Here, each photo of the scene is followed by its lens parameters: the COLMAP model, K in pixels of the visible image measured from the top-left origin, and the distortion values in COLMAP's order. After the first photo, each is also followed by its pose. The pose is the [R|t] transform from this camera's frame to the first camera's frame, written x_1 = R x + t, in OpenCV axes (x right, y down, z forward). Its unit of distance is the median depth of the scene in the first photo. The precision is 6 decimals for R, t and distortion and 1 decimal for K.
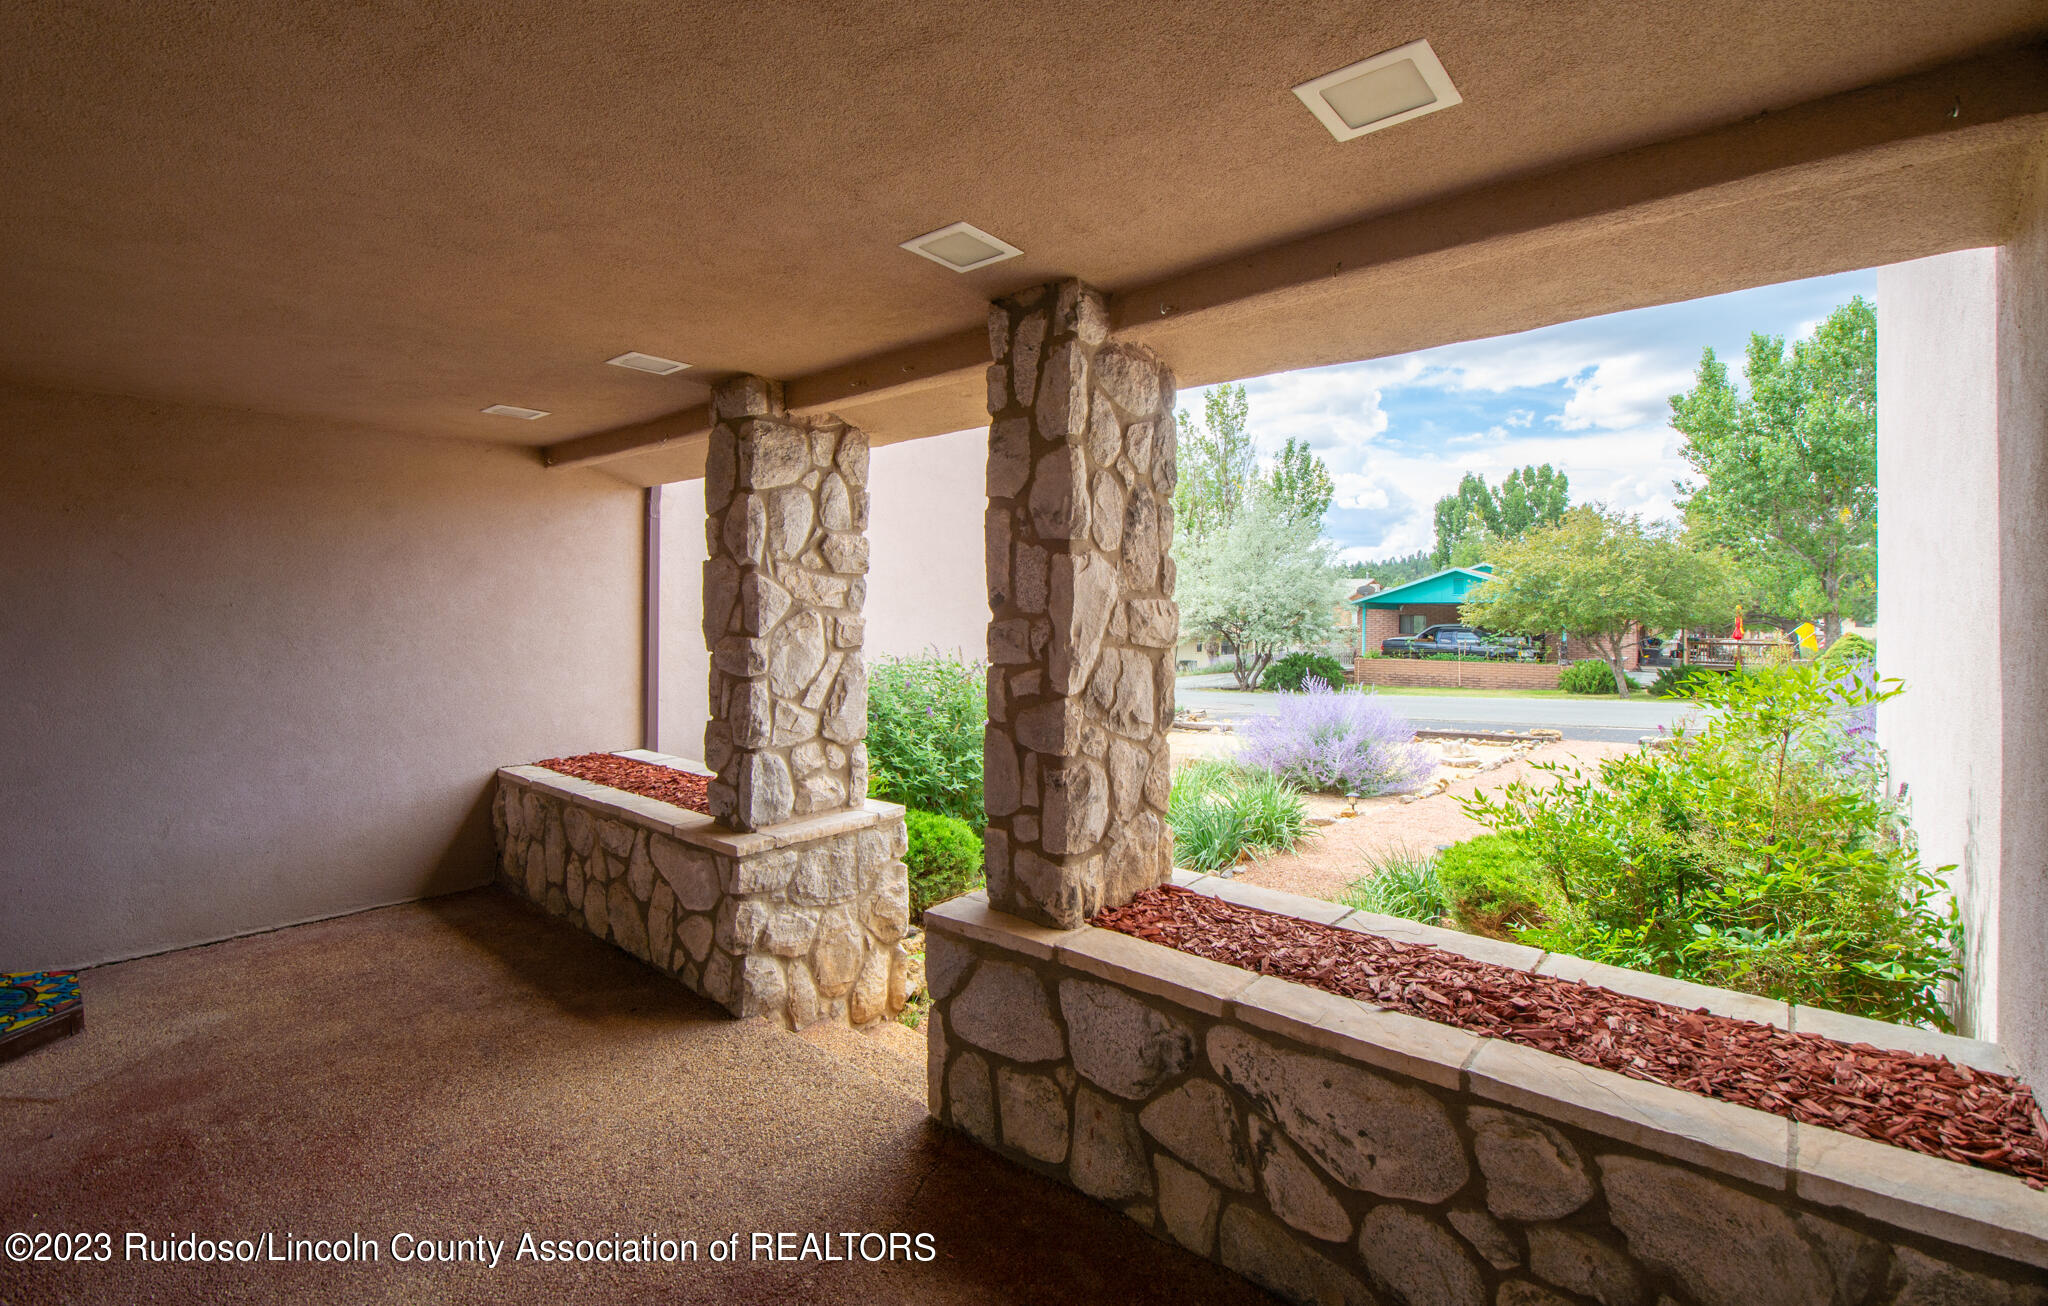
lens RADIAL K [[845.8, 0, 1026.0], [0, 845.8, 627.3], [0, 0, 1]] dist [-0.000235, -0.005672]
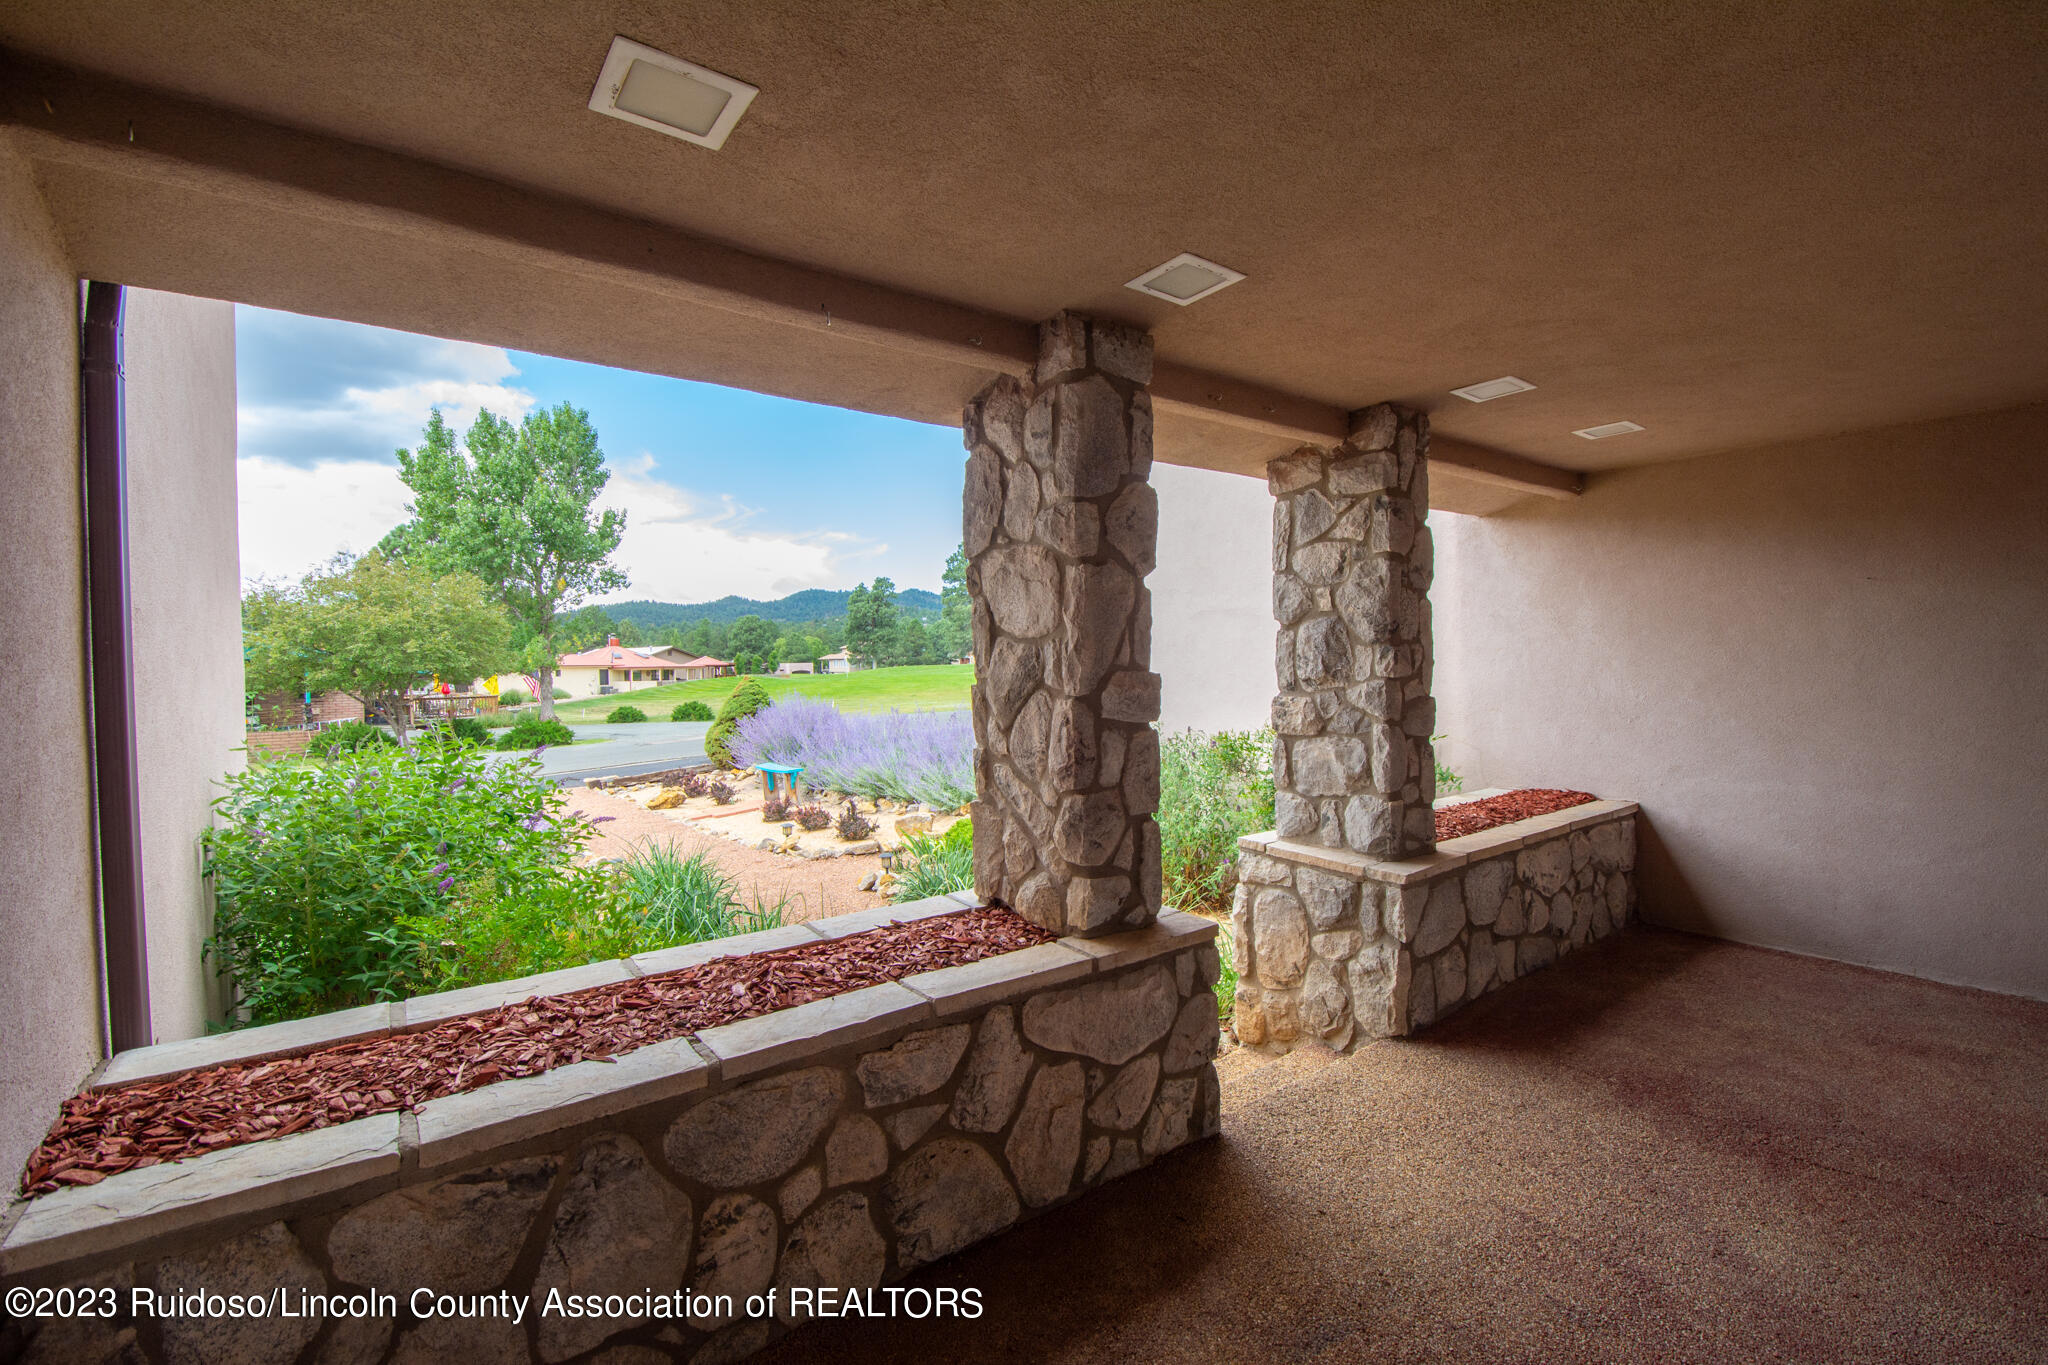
lens RADIAL K [[896.9, 0, 1024.0], [0, 896.9, 682.5], [0, 0, 1]] dist [-0.000491, -0.011765]
pose [[0.254579, -0.026350, 0.966693, -0.109311], [0.032164, 0.999306, 0.018769, 0.000576], [-0.966517, 0.026314, 0.255250, 0.086191]]
